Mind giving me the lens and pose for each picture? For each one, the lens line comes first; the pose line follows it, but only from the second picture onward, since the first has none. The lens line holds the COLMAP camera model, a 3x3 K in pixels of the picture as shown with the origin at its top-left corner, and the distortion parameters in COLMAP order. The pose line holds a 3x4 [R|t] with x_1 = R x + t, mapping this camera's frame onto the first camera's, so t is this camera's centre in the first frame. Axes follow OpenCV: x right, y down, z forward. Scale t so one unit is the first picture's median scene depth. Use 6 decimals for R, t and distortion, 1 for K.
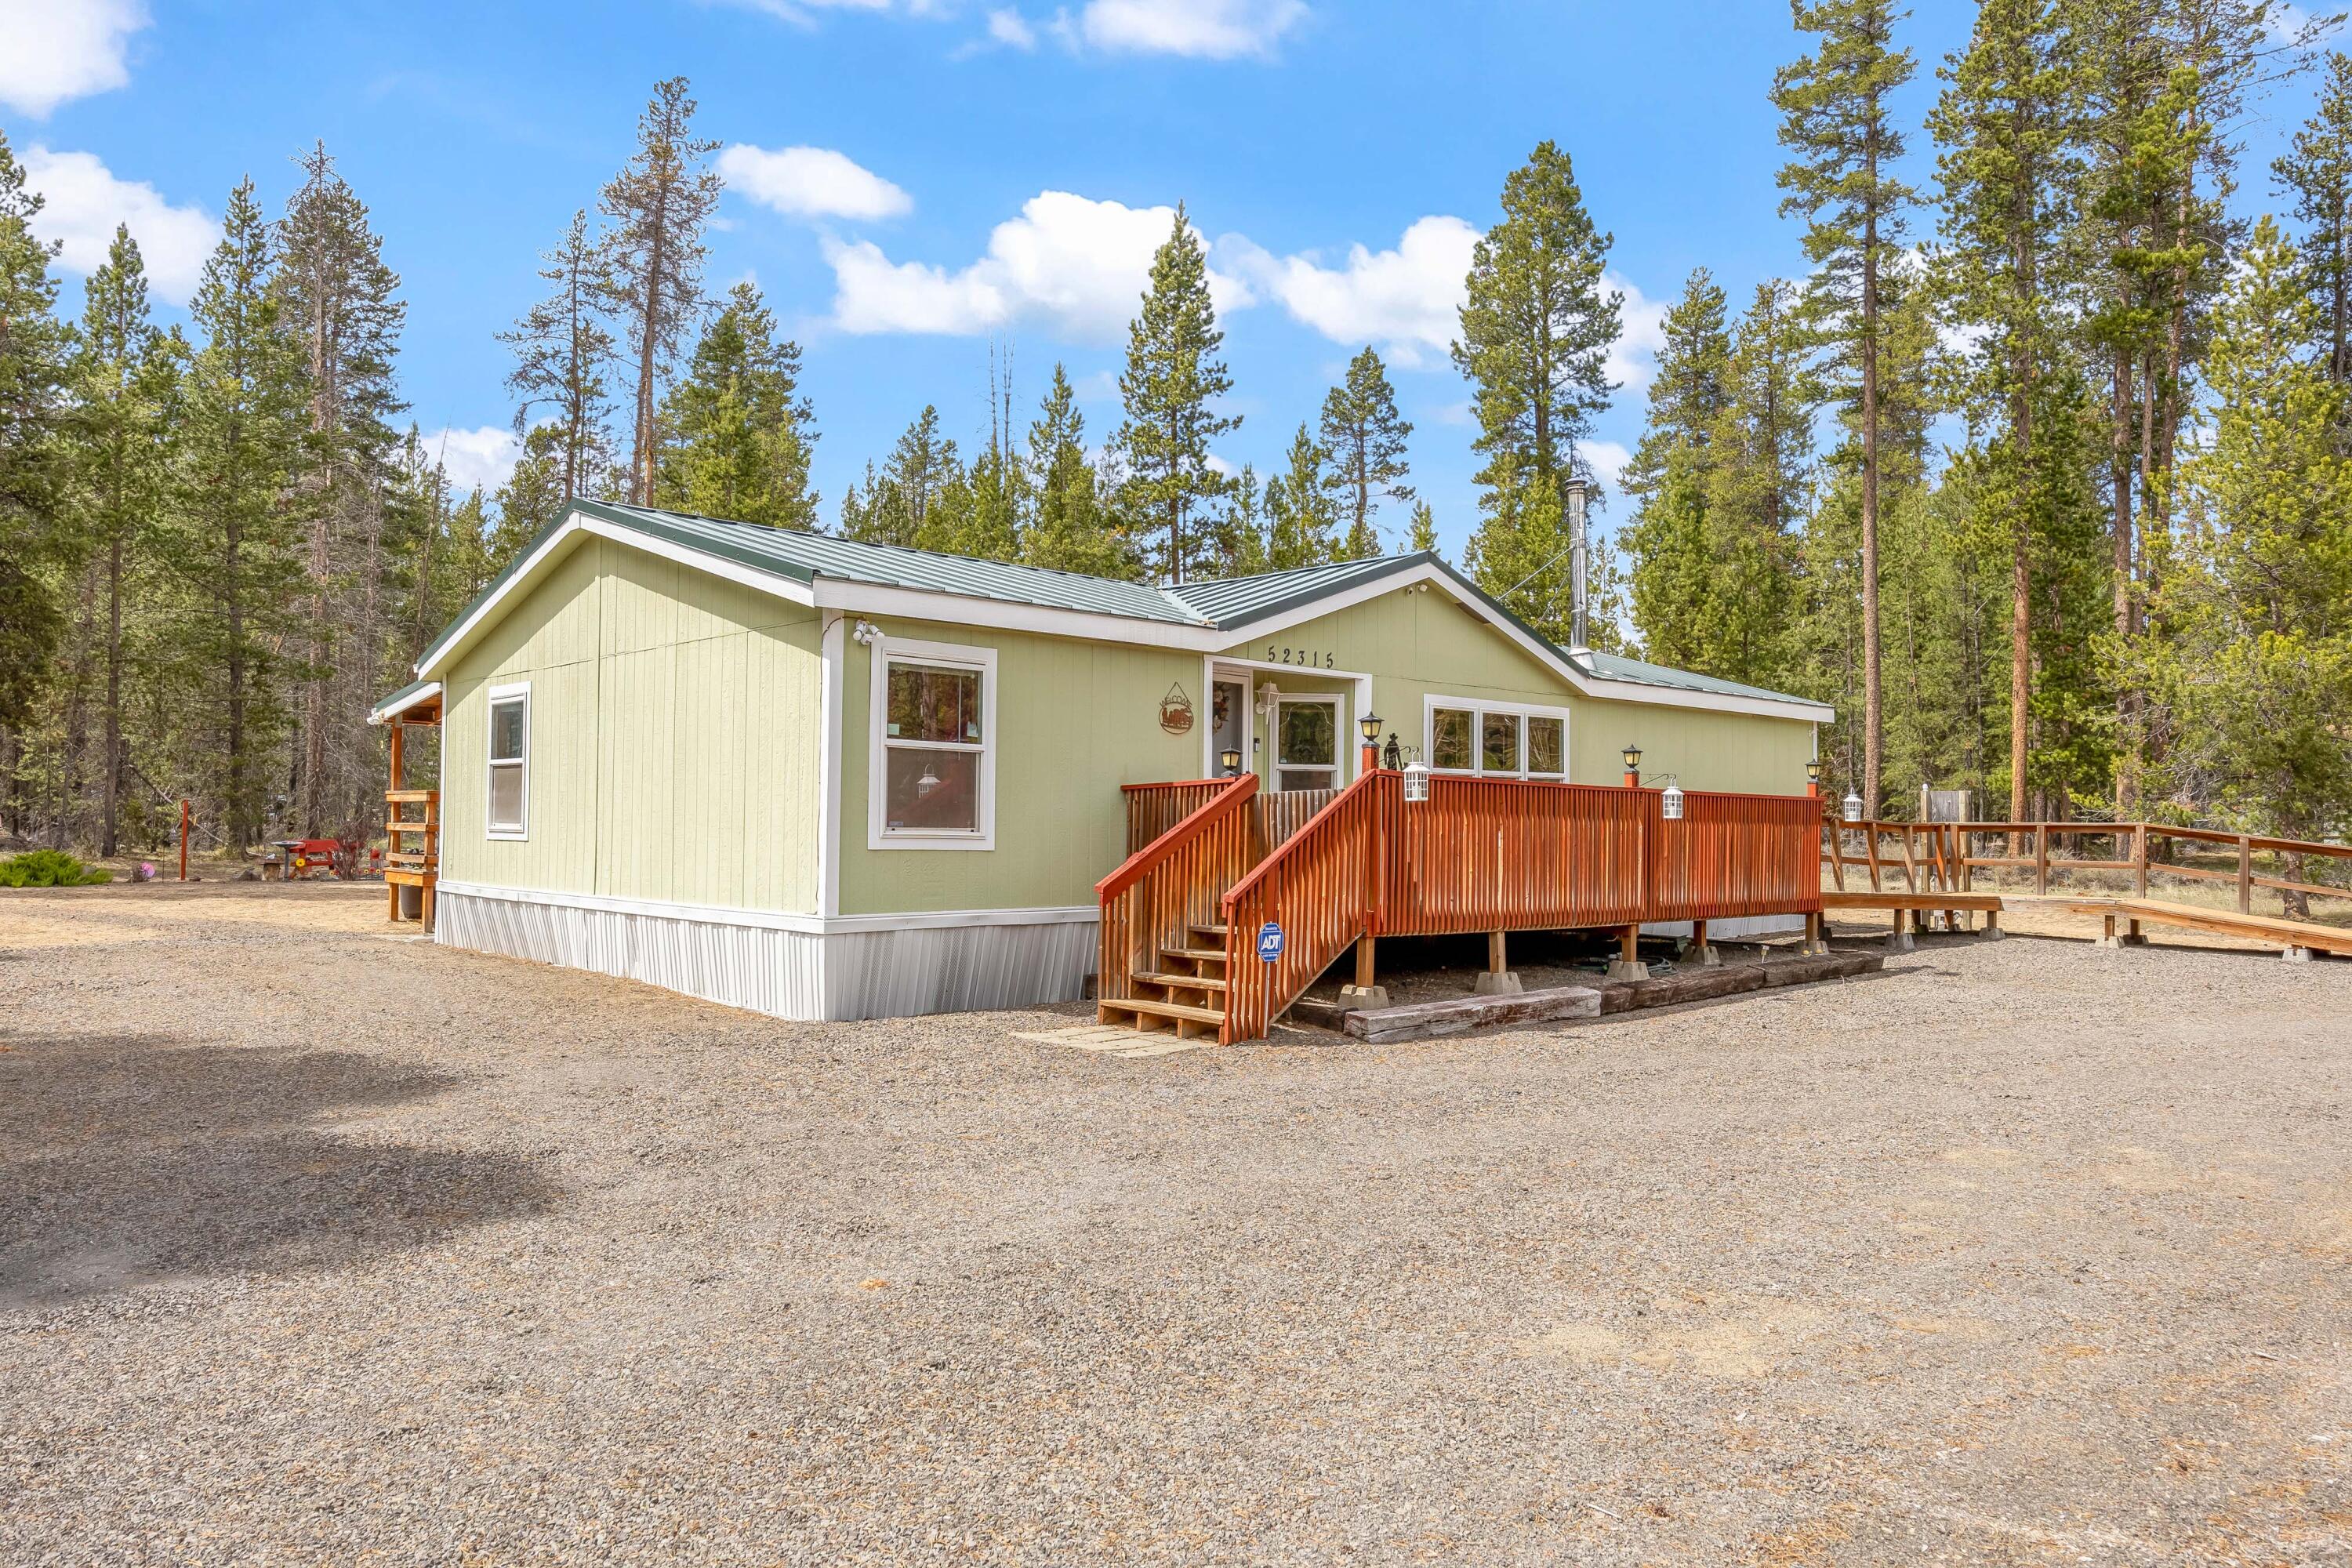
lens RADIAL K [[1584.1, 0, 1176.0], [0, 1584.1, 784.0], [0, 0, 1]] dist [0.005130, -0.001631]
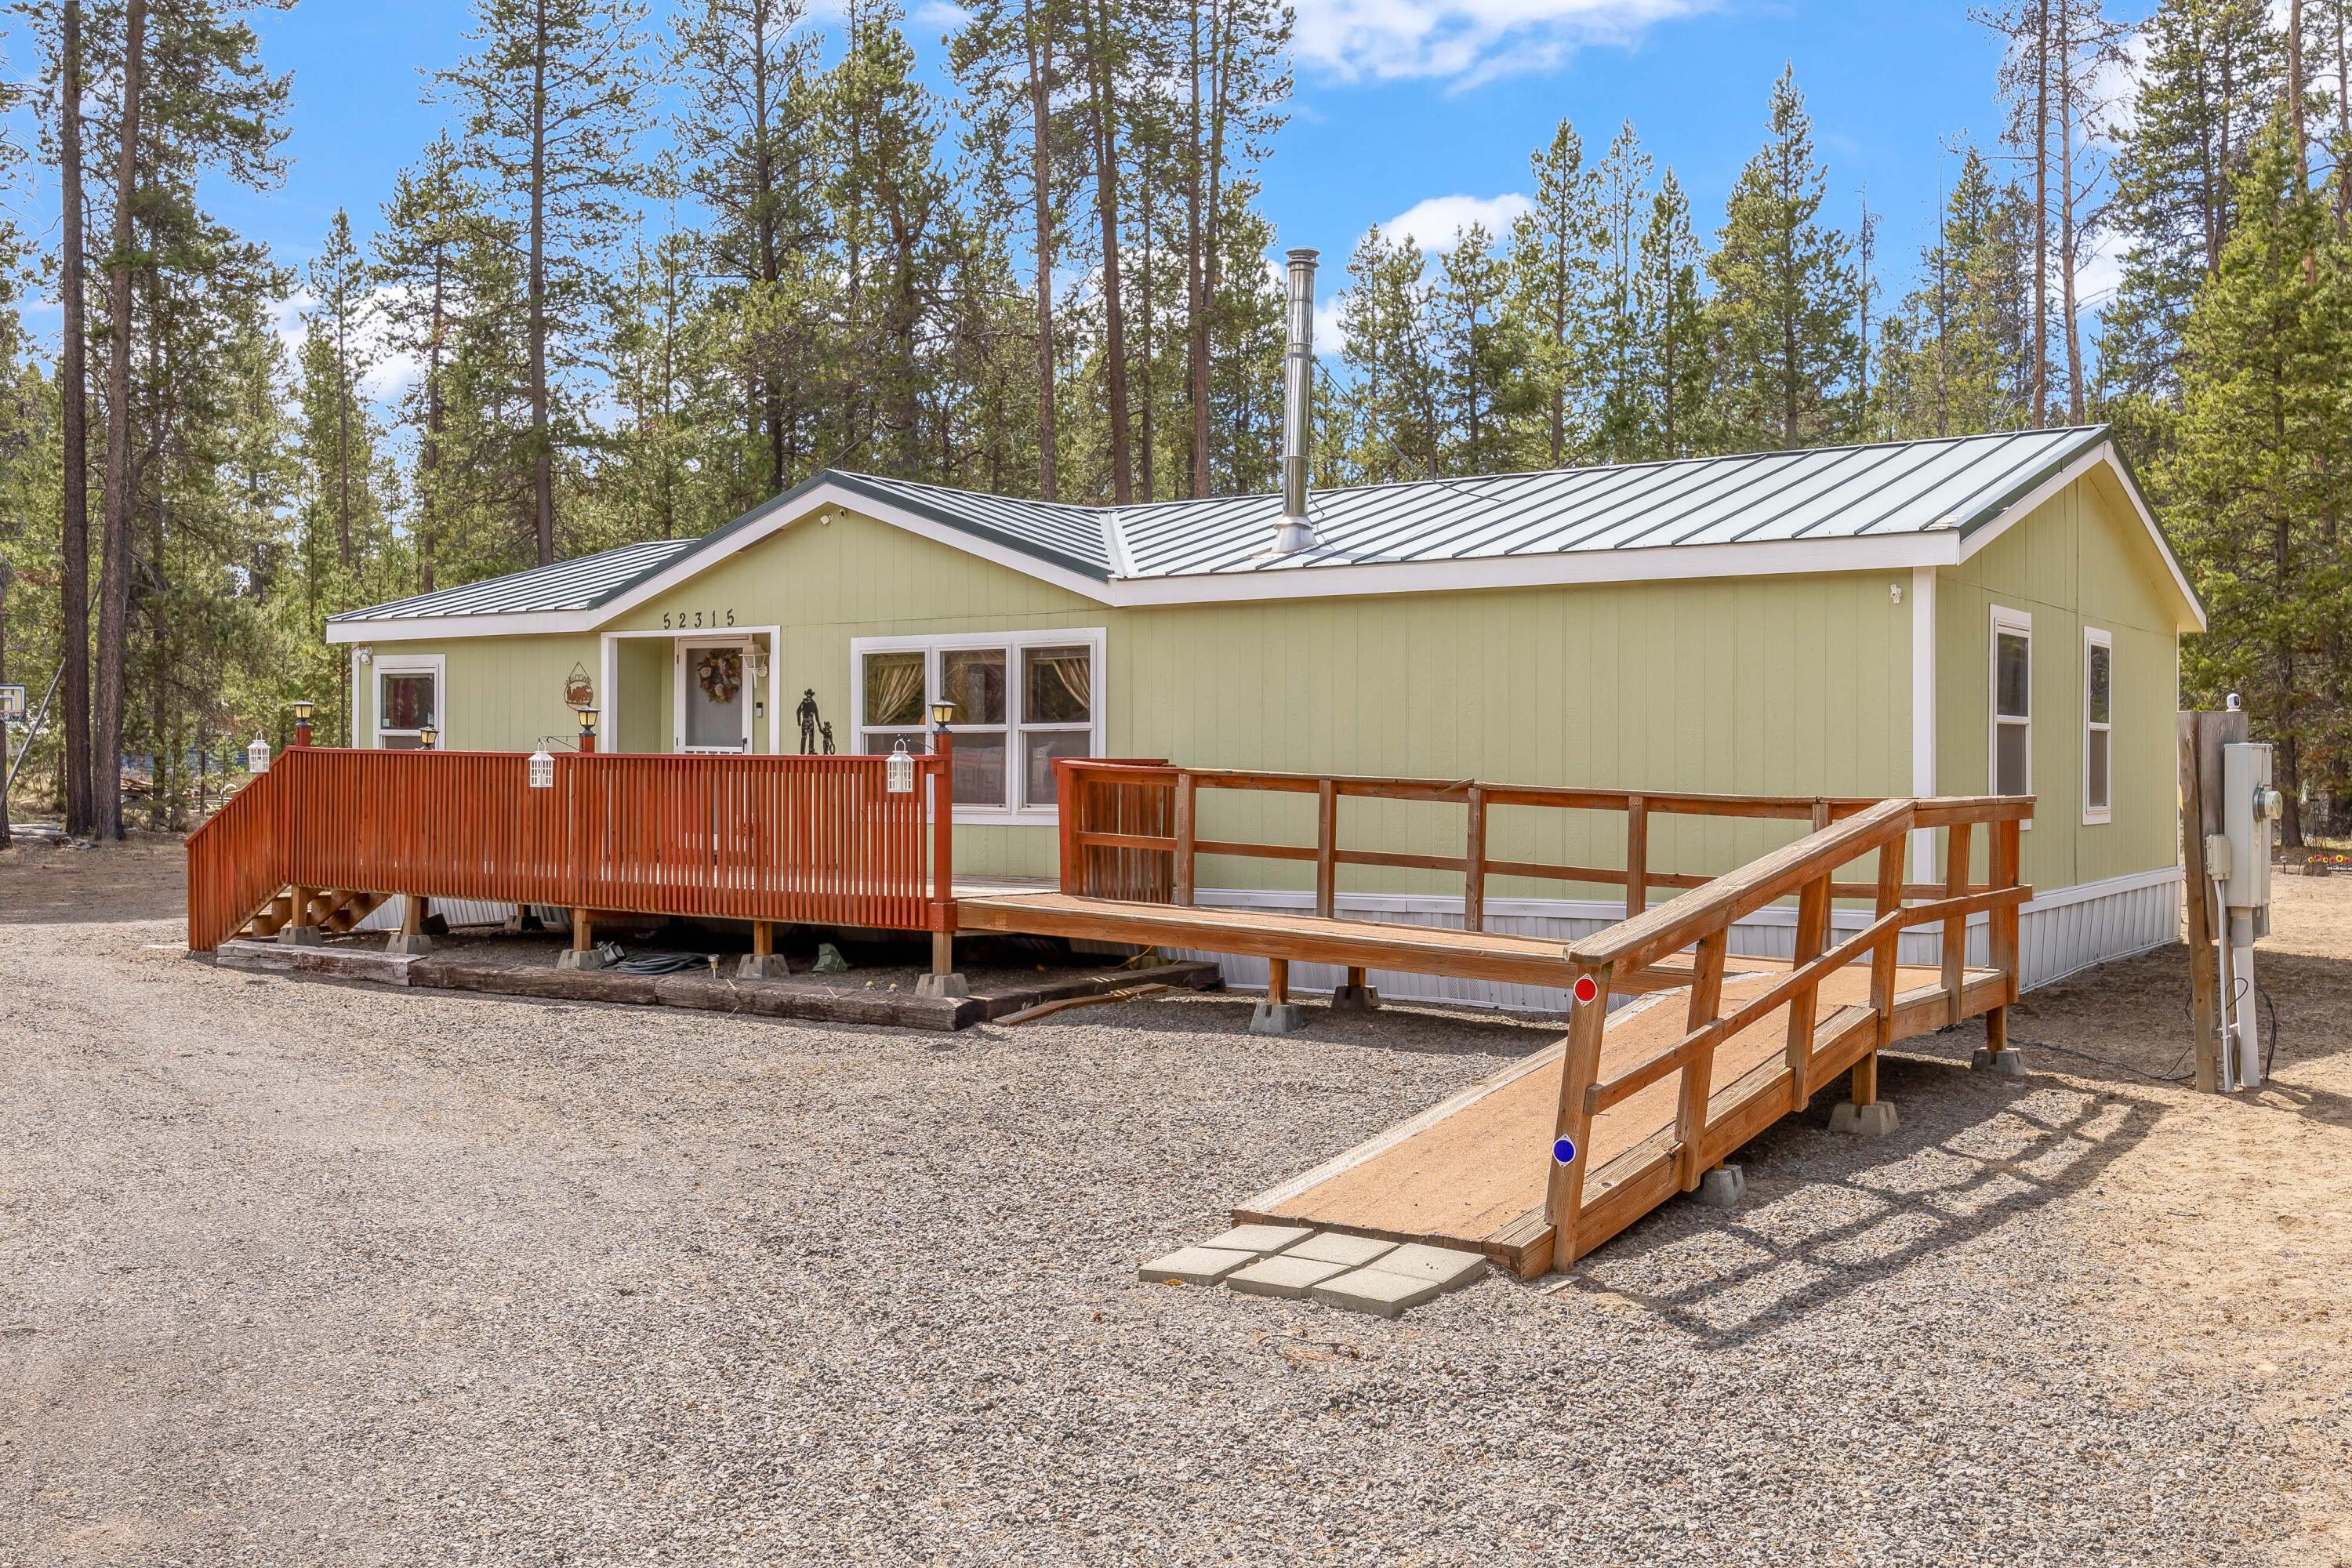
lens RADIAL K [[2305.8, 0, 1176.0], [0, 2305.8, 784.0], [0, 0, 1]] dist [-0.002680, -0.000382]
pose [[0.188899, -0.001968, -0.981995, 0.645482], [0.021683, 0.999763, 0.002167, 0.009885], [0.981757, -0.021702, 0.188897, 0.436257]]
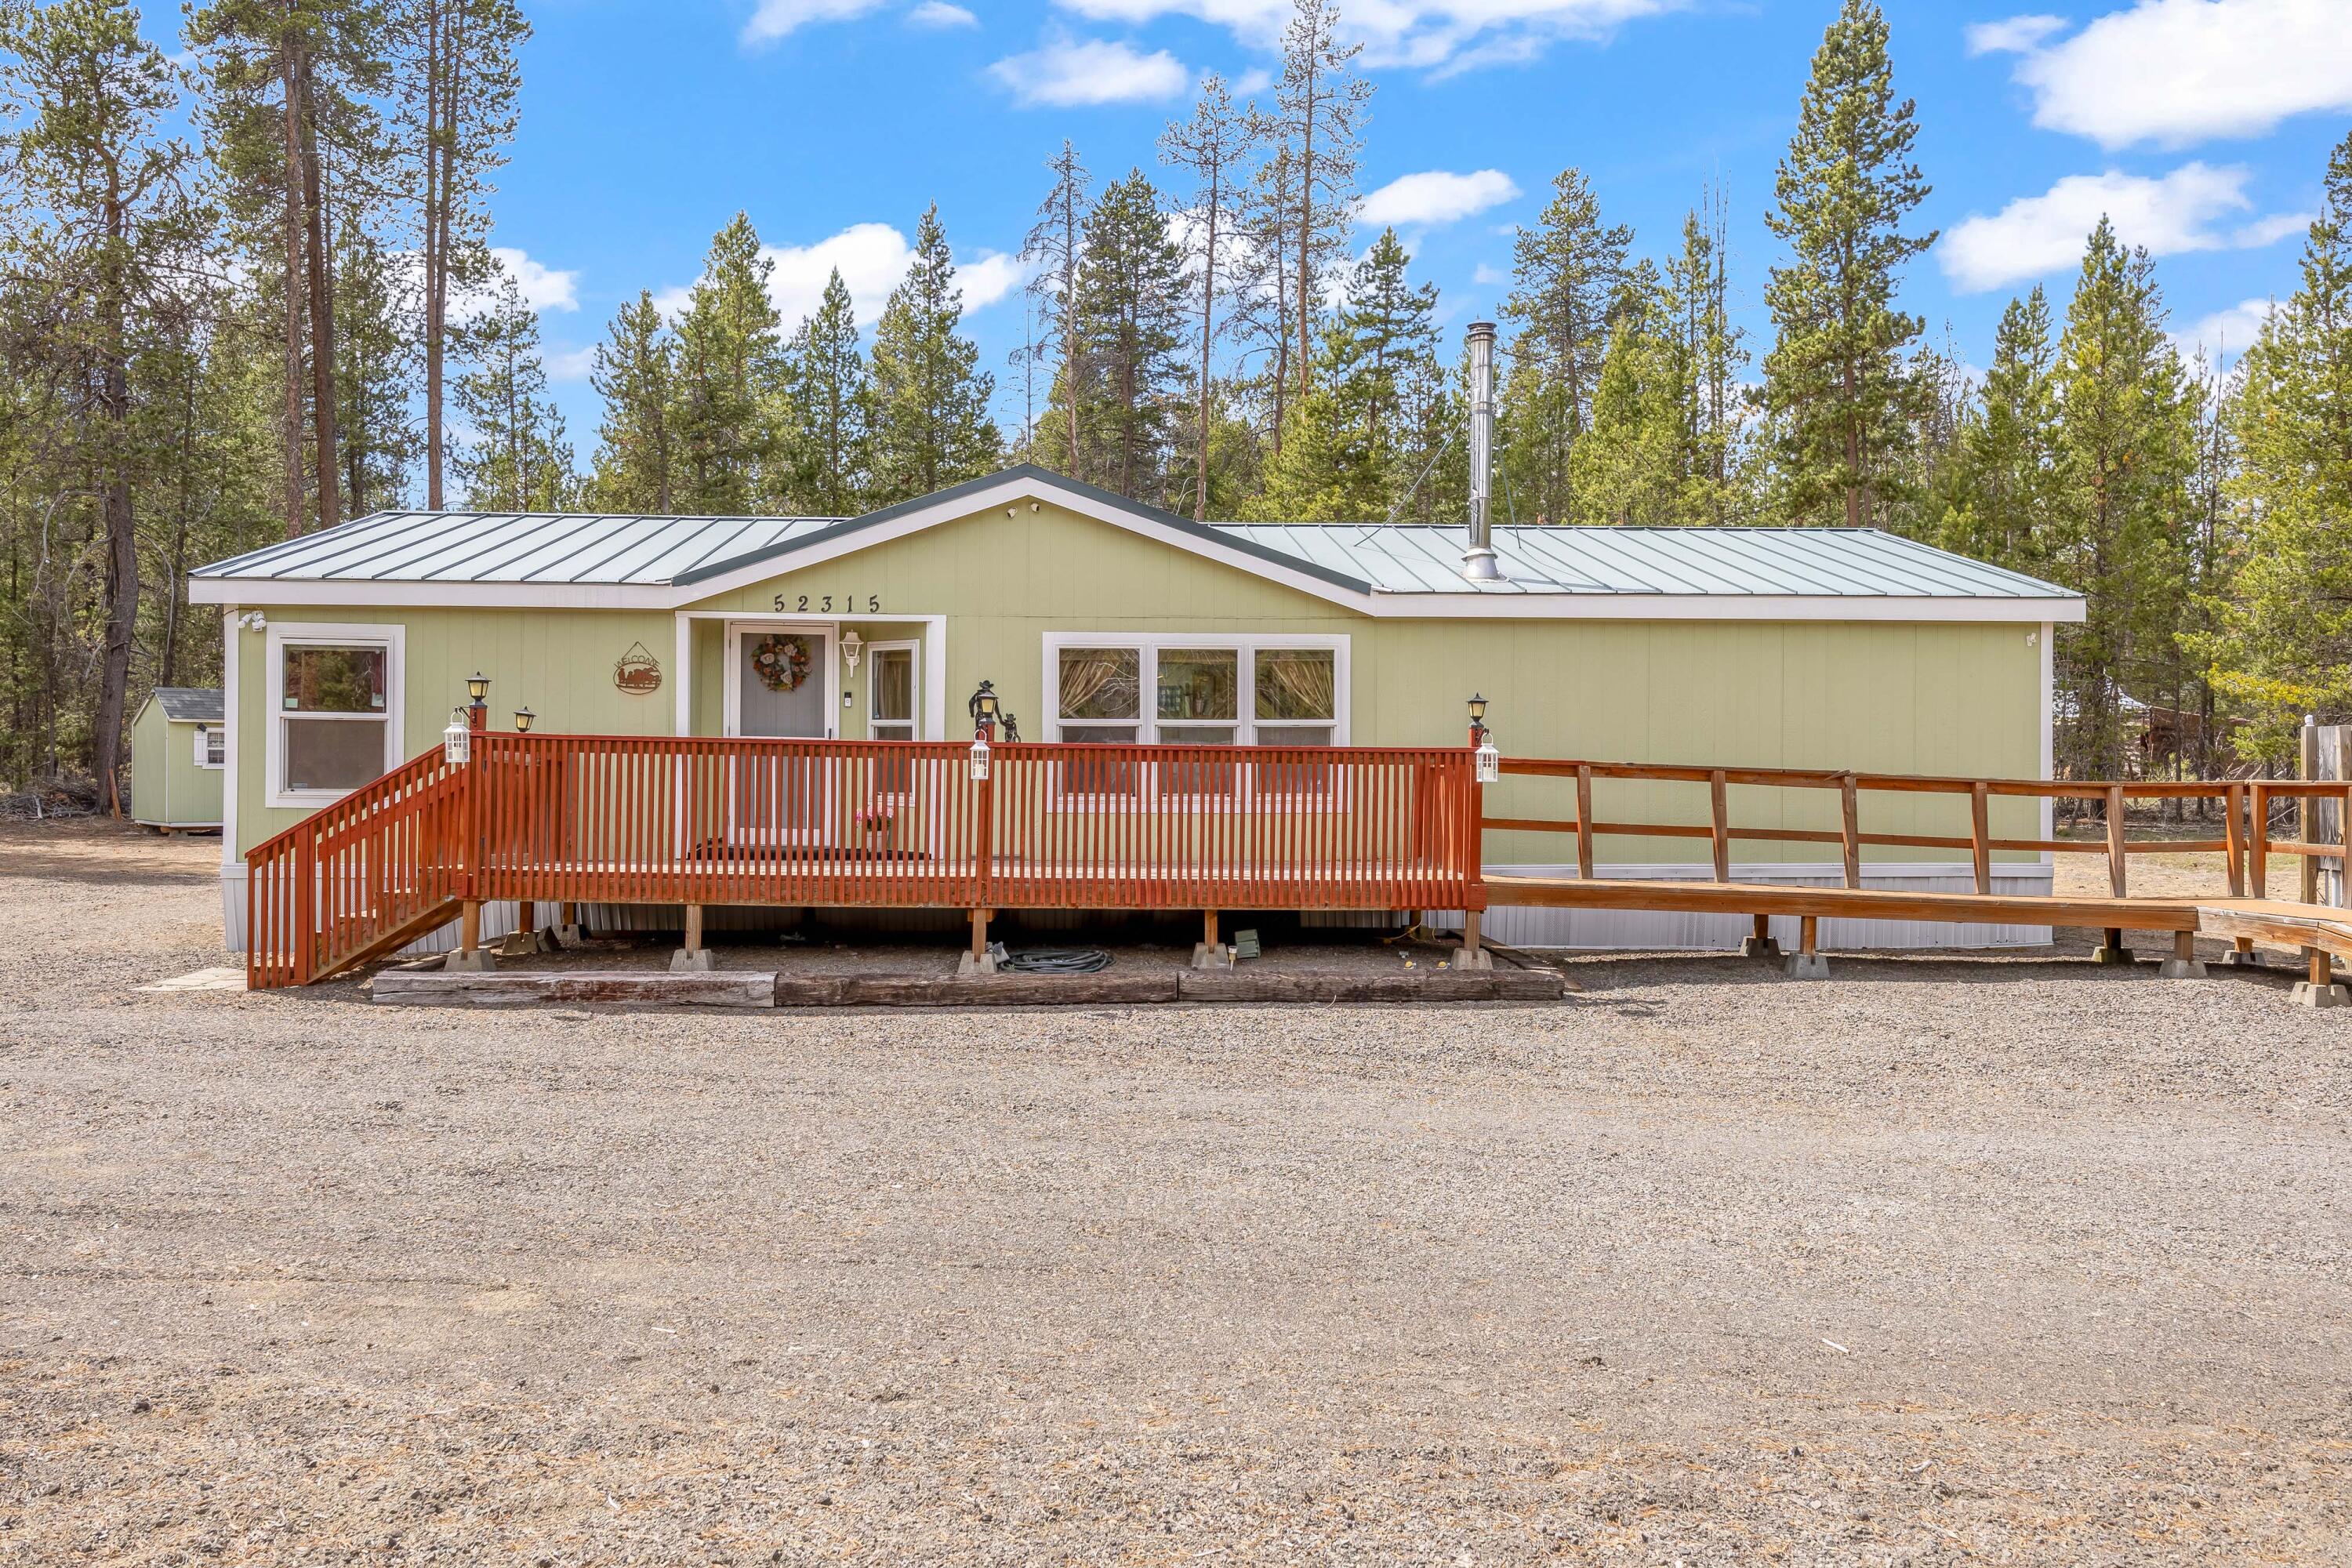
lens RADIAL K [[1708.1, 0, 1172.2], [0, 1708.1, 891.7], [0, 0, 1]] dist [0.002723, -0.001887]
pose [[0.762766, 0.046491, -0.645001, 0.379467], [0.016863, 0.995643, 0.091707, -0.000265], [0.646454, -0.080827, 0.758659, 0.154147]]
